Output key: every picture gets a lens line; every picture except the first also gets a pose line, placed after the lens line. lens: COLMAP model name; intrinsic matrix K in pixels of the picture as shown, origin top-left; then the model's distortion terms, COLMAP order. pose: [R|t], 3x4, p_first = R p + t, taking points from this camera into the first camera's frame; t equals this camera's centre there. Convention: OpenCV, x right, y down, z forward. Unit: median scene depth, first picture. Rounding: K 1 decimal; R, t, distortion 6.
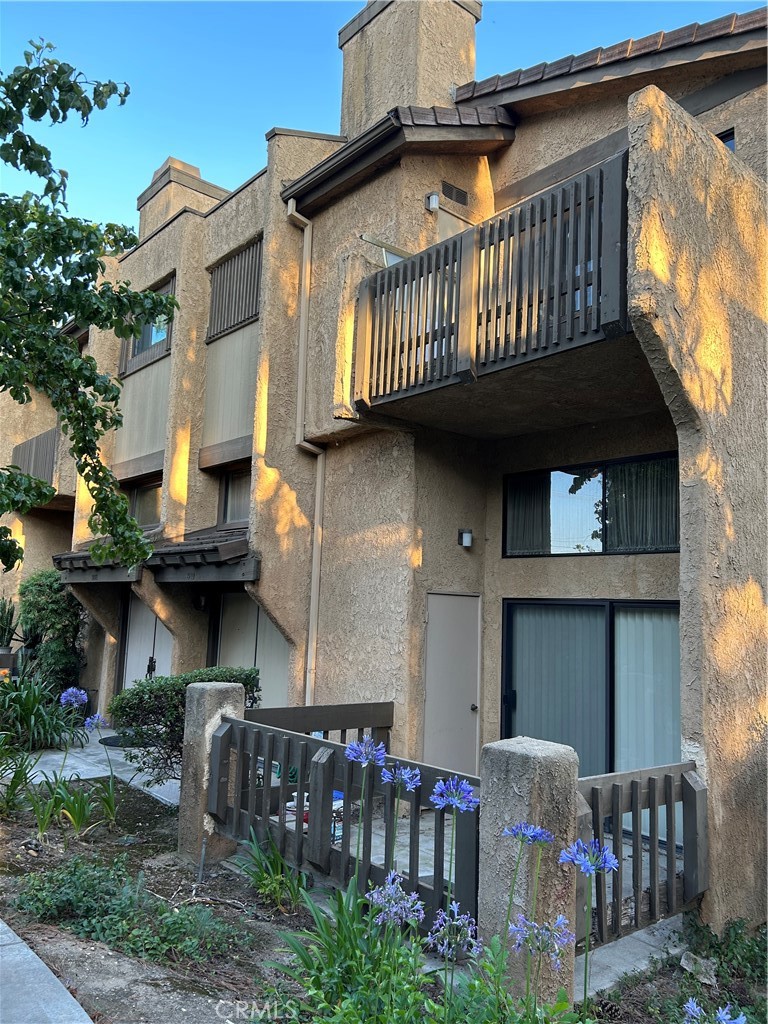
lens RADIAL K [[764.2, 0, 400.9], [0, 764.2, 508.3], [0, 0, 1]] dist [0.070246, -0.081552]
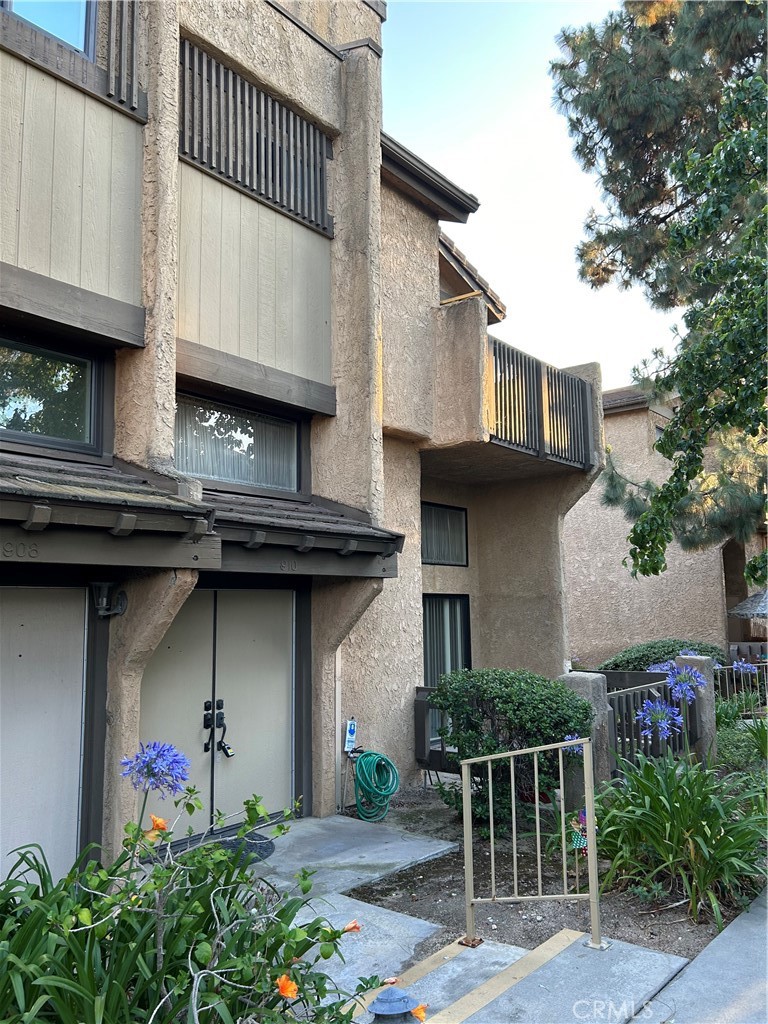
lens RADIAL K [[764.2, 0, 400.9], [0, 764.2, 508.3], [0, 0, 1]] dist [0.070246, -0.081552]
pose [[-0.157439, 0.092475, 0.983189, -1.218761], [-0.129154, 0.985126, -0.113339, 0.130858], [-0.979047, -0.144827, -0.143154, 1.296221]]
